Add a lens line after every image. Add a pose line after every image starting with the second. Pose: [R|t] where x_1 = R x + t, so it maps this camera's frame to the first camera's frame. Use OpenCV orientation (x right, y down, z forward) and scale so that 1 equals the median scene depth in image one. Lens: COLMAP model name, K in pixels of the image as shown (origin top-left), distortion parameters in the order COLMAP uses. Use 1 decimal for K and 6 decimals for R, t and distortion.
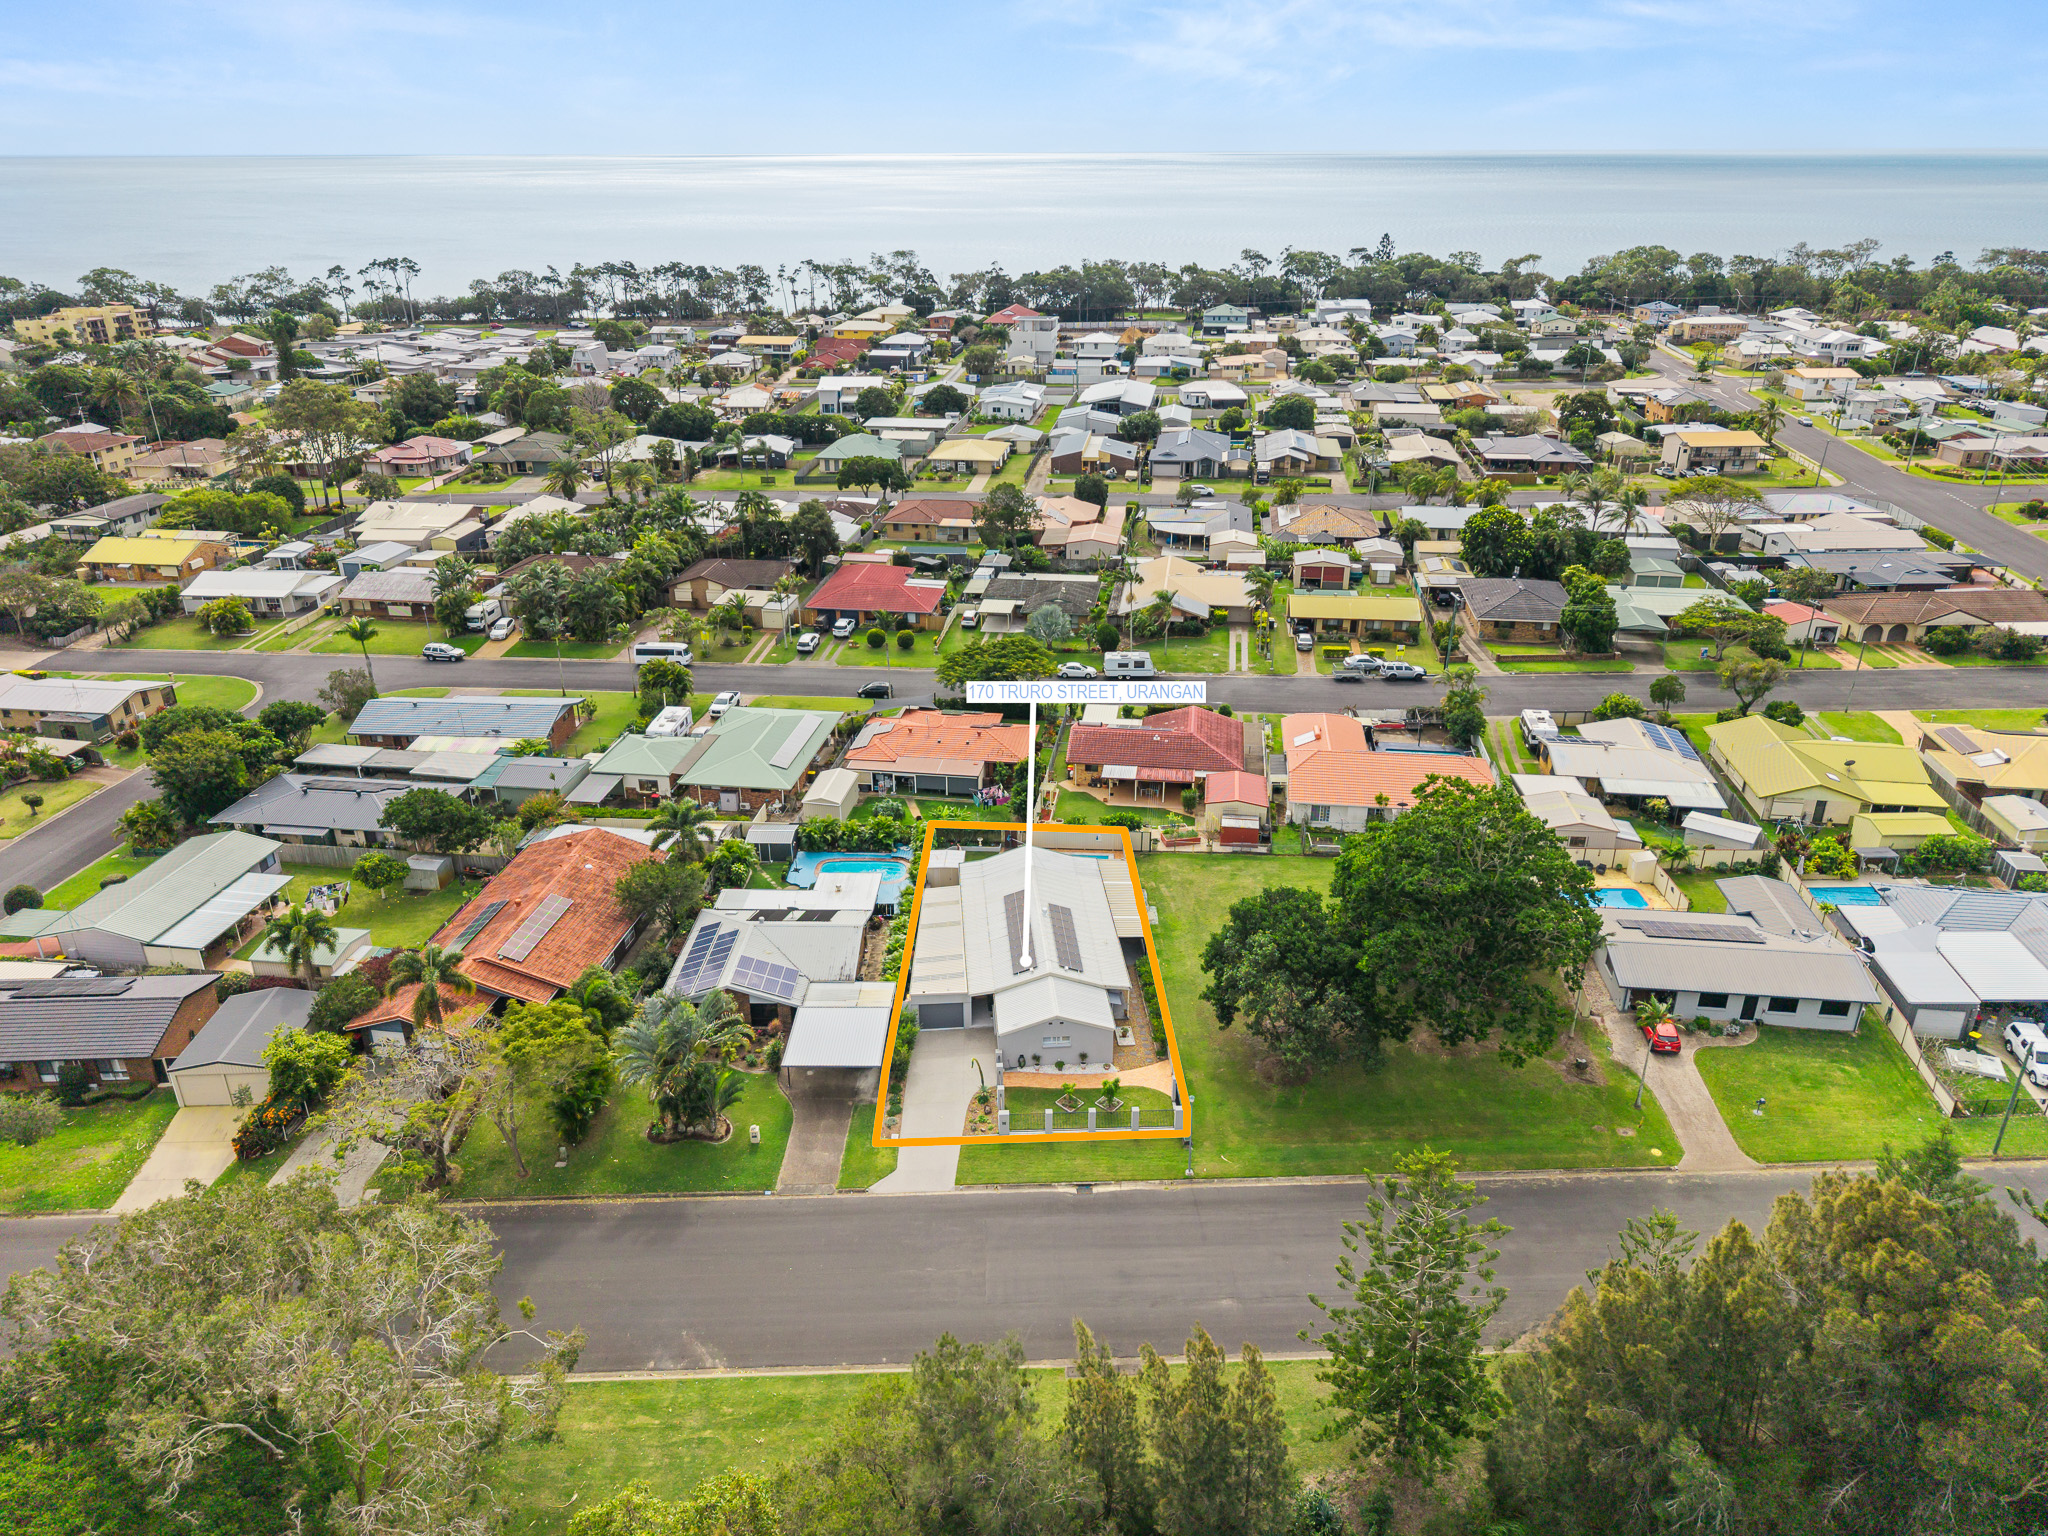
lens RADIAL K [[1333.9, 0, 1017.5], [0, 1333.9, 812.5], [0, 0, 1]] dist [0.021712, -0.030760]
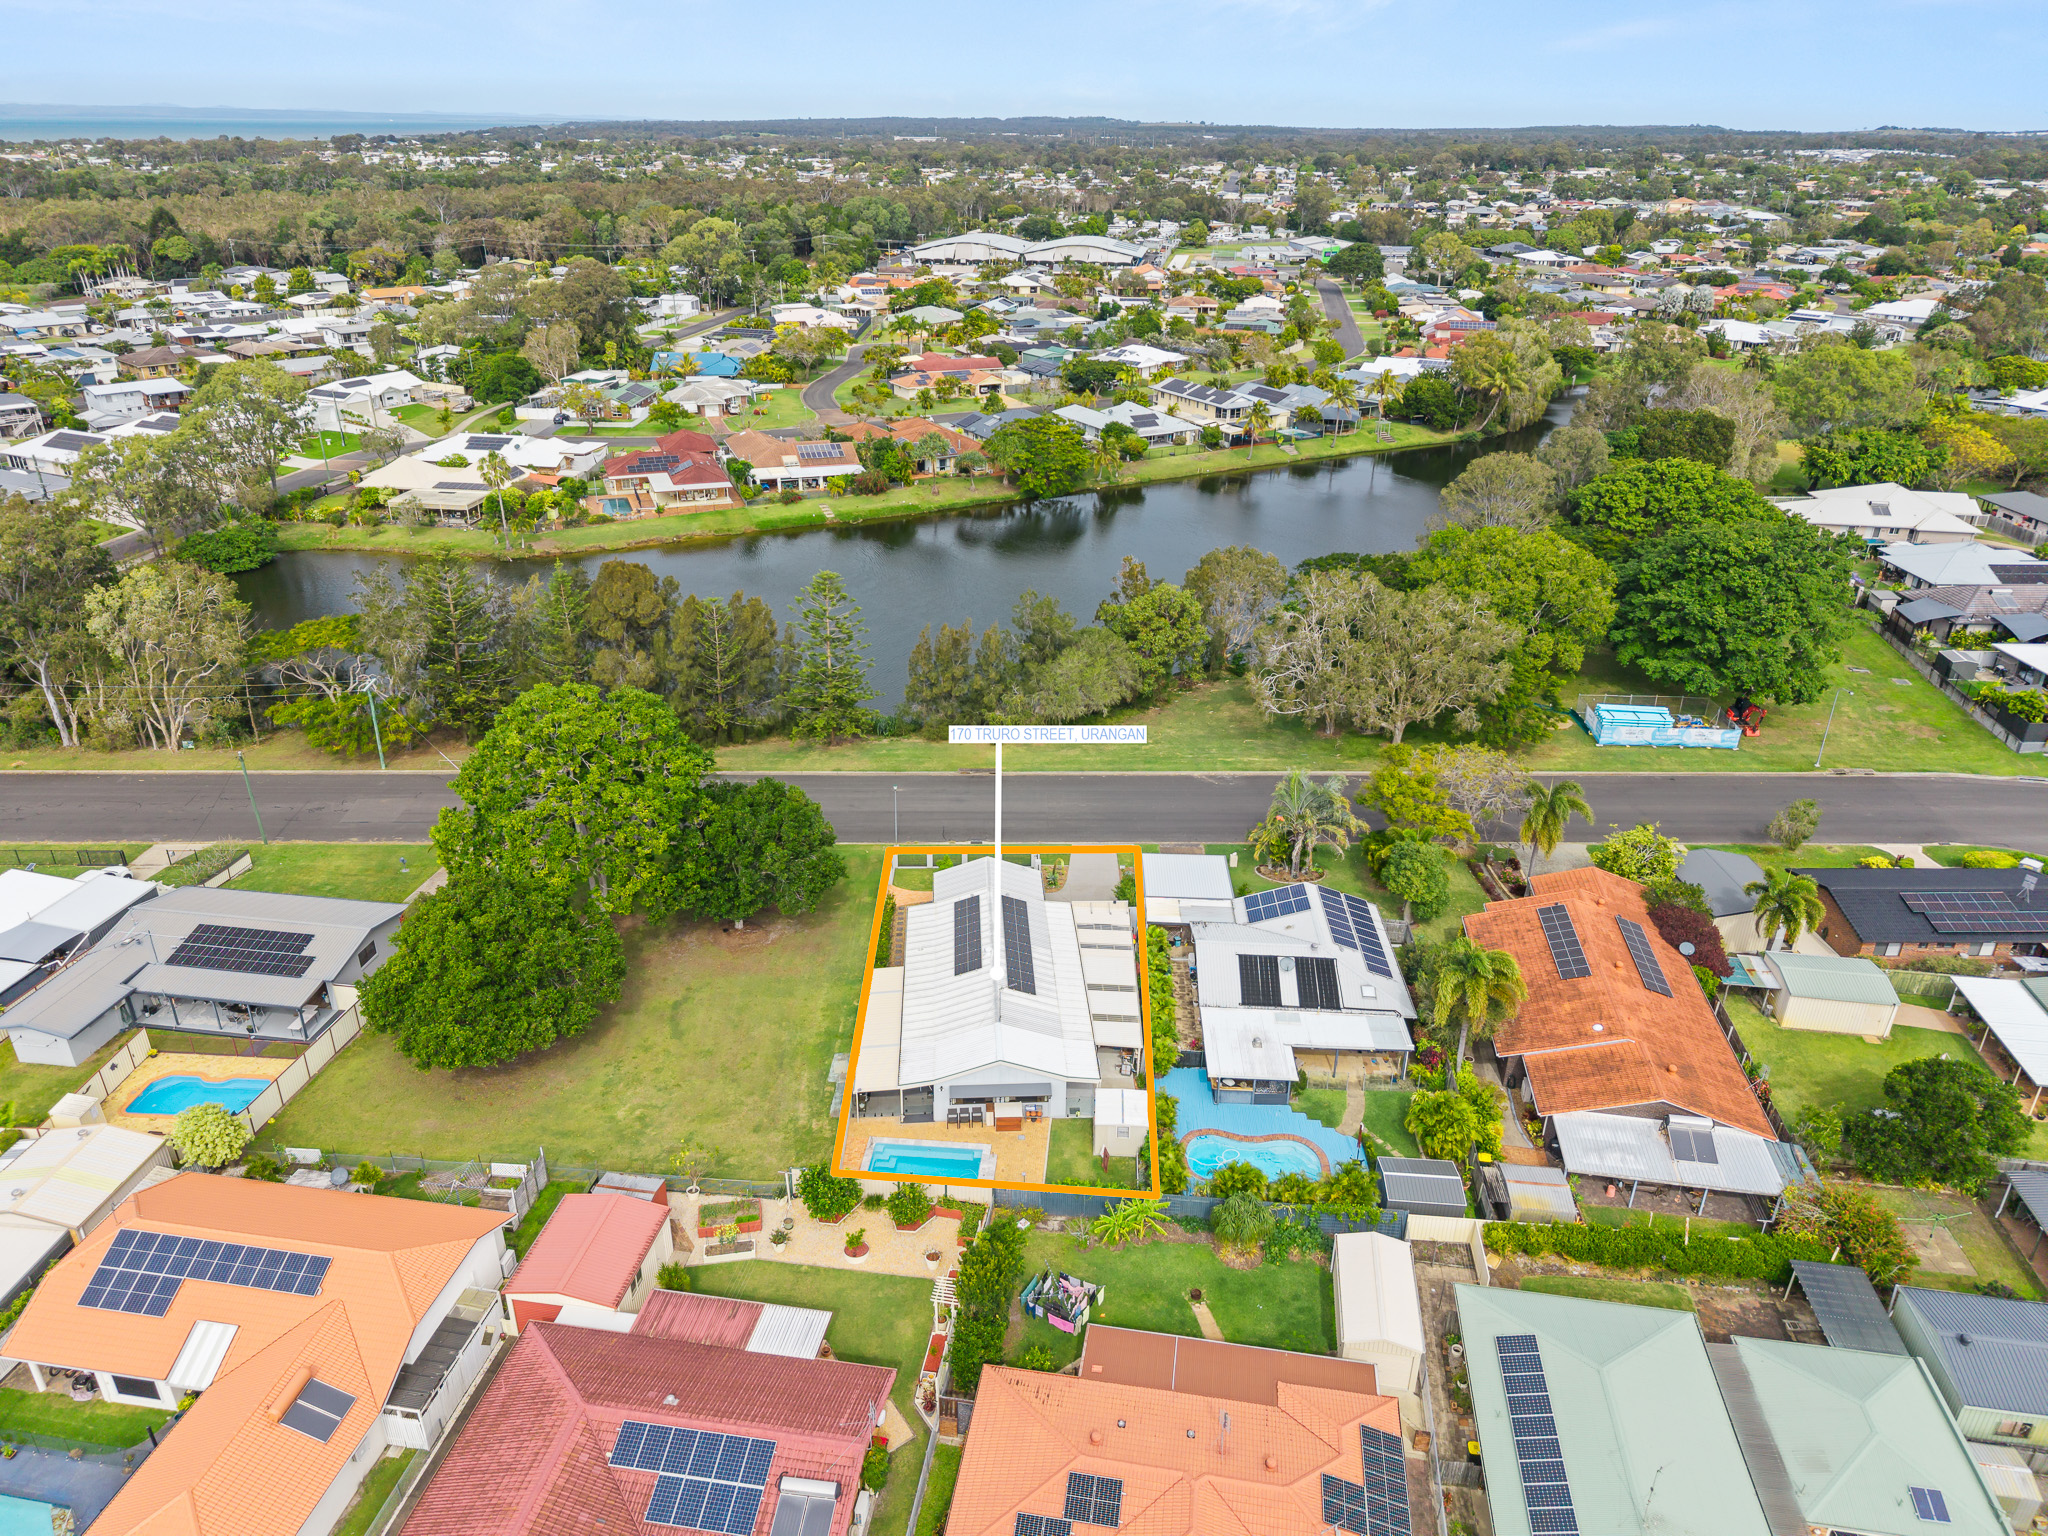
lens RADIAL K [[1333.9, 0, 1017.5], [0, 1333.9, 812.5], [0, 0, 1]] dist [0.021712, -0.030760]
pose [[-0.999768, -0.009652, 0.019236, -0.011247], [0.009655, 0.597679, 0.801677, -0.513664], [-0.019235, 0.801677, -0.597447, 1.115541]]
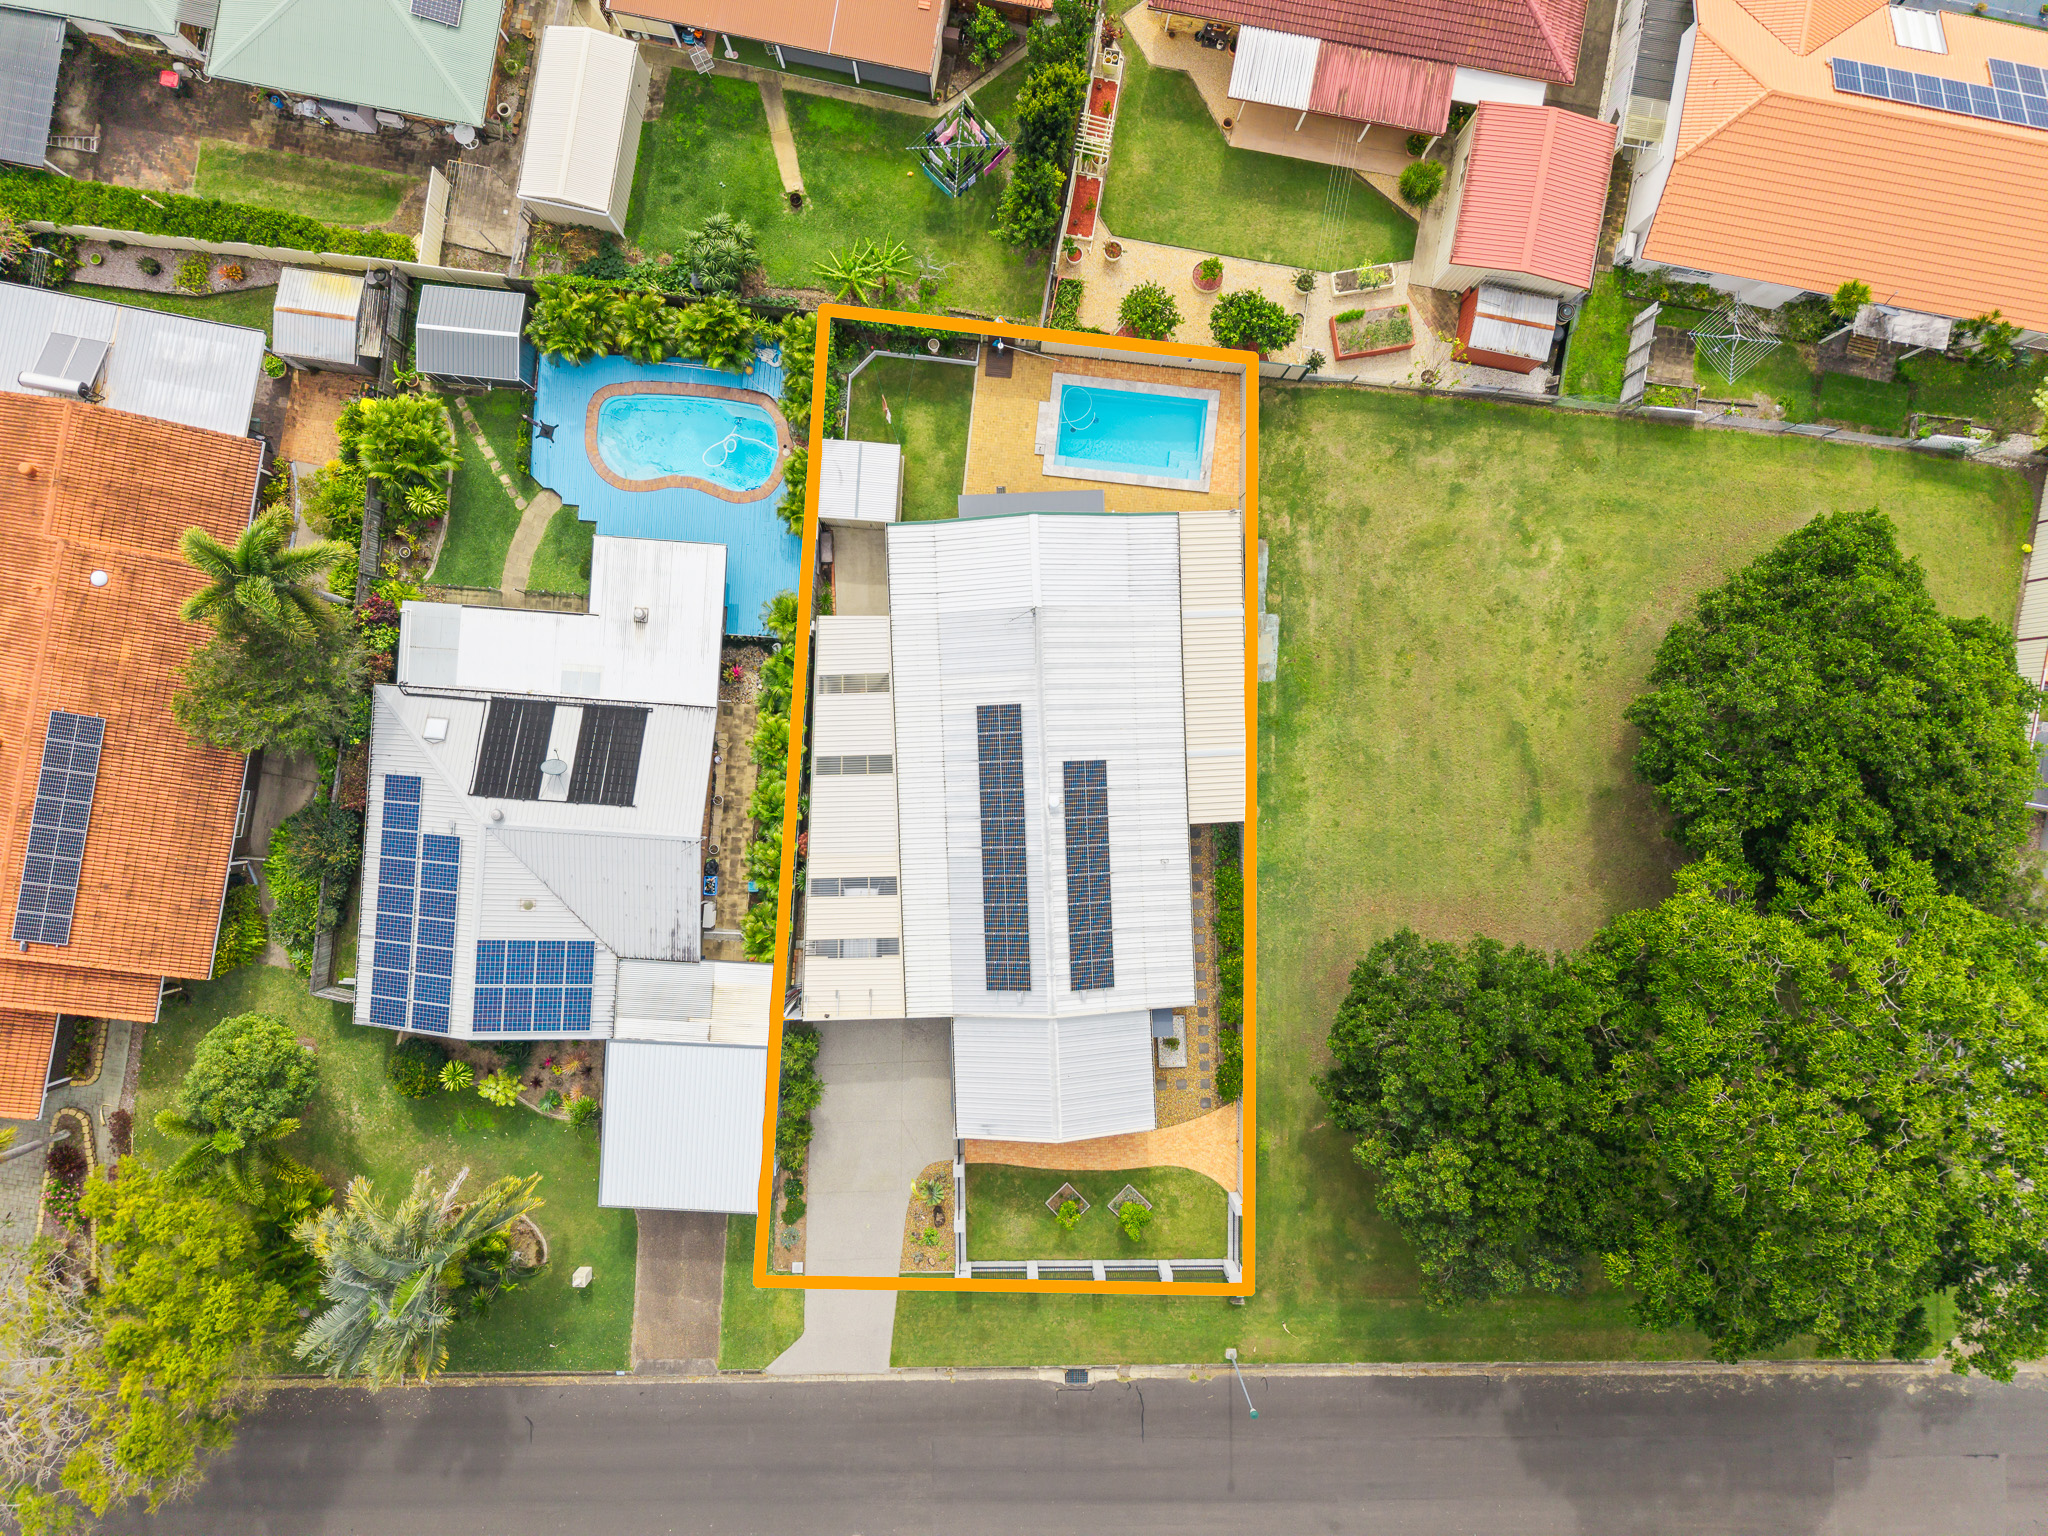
lens RADIAL K [[1333.9, 0, 1017.5], [0, 1333.9, 812.5], [0, 0, 1]] dist [0.021712, -0.030760]
pose [[0.999111, 0.033517, 0.025575, -0.005197], [-0.037701, 0.438751, 0.897817, -0.295774], [0.018871, -0.897983, 0.439625, 0.599362]]
